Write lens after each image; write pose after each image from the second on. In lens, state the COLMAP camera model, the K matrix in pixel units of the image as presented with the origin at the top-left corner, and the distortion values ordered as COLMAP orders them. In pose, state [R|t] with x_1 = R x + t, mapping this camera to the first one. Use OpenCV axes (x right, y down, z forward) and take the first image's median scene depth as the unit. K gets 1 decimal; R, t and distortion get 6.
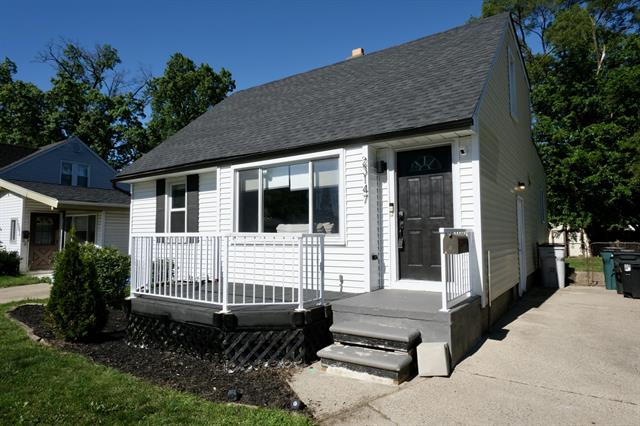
lens RADIAL K [[393.6, 0, 320.0], [0, 393.6, 213.0], [0, 0, 1]] dist [-0.007173, 0.000758]
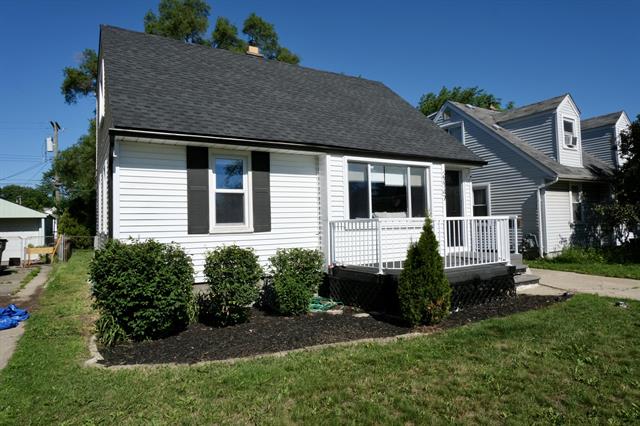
lens RADIAL K [[393.6, 0, 320.0], [0, 393.6, 213.0], [0, 0, 1]] dist [-0.007173, 0.000758]
pose [[0.421971, 0.016785, 0.906454, -1.323909], [-0.034890, 0.999389, -0.002265, 0.041791], [-0.905938, -0.030671, 0.422299, 0.662808]]
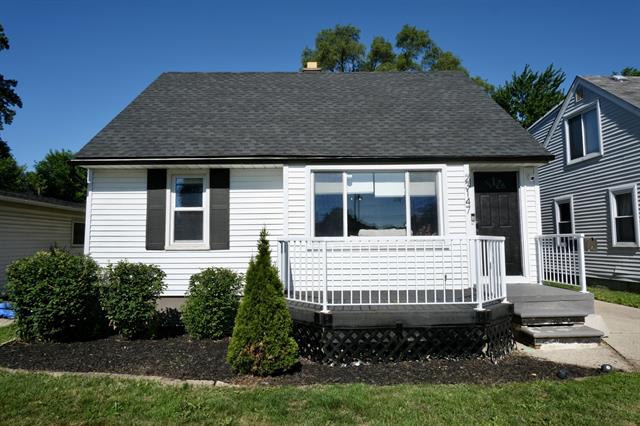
lens RADIAL K [[393.6, 0, 320.0], [0, 393.6, 213.0], [0, 0, 1]] dist [-0.007173, 0.000758]
pose [[0.823798, 0.038638, 0.565565, -0.790891], [-0.030121, 0.999249, -0.024392, 0.015652], [-0.566082, 0.003058, 0.824343, 0.229550]]
